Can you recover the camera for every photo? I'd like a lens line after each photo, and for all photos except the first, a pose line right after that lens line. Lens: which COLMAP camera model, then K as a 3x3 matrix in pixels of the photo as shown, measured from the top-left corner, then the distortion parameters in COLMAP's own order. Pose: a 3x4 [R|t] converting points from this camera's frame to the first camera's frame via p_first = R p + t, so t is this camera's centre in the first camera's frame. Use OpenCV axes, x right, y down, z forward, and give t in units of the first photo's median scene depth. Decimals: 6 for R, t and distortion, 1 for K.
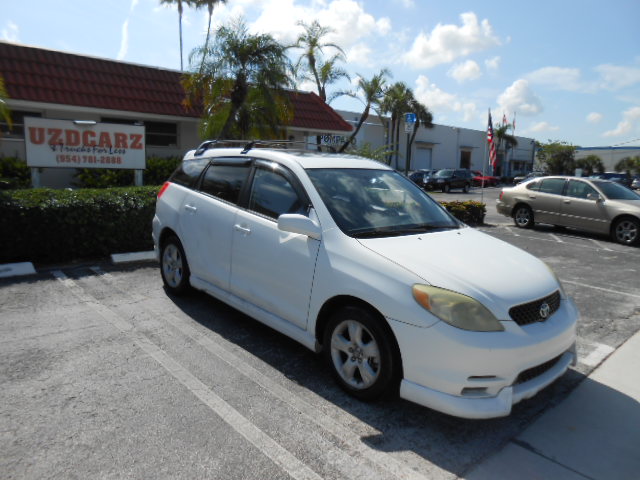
lens RADIAL K [[478.9, 0, 320.0], [0, 478.9, 240.0], [0, 0, 1]] dist [-0.129817, 0.001573]
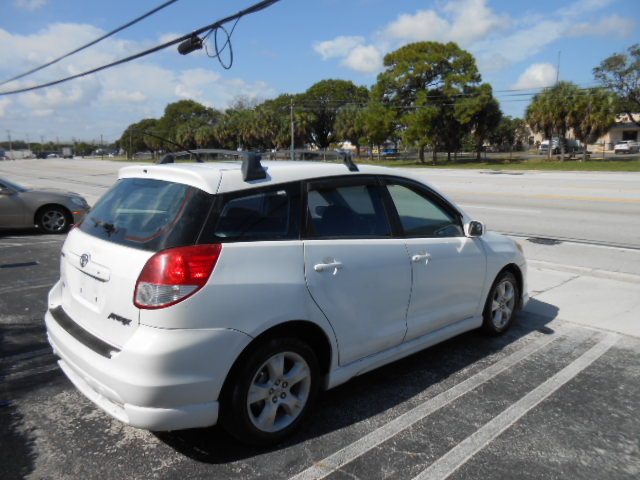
lens RADIAL K [[495.0, 0, 326.6], [0, 495.0, 239.7], [0, 0, 1]] dist [-0.022539, 0.009863]
pose [[-0.058182, -0.200834, 0.977896, -1.154977], [0.162634, 0.964563, 0.207772, -0.303378], [-0.984970, 0.171128, -0.023458, 1.333797]]
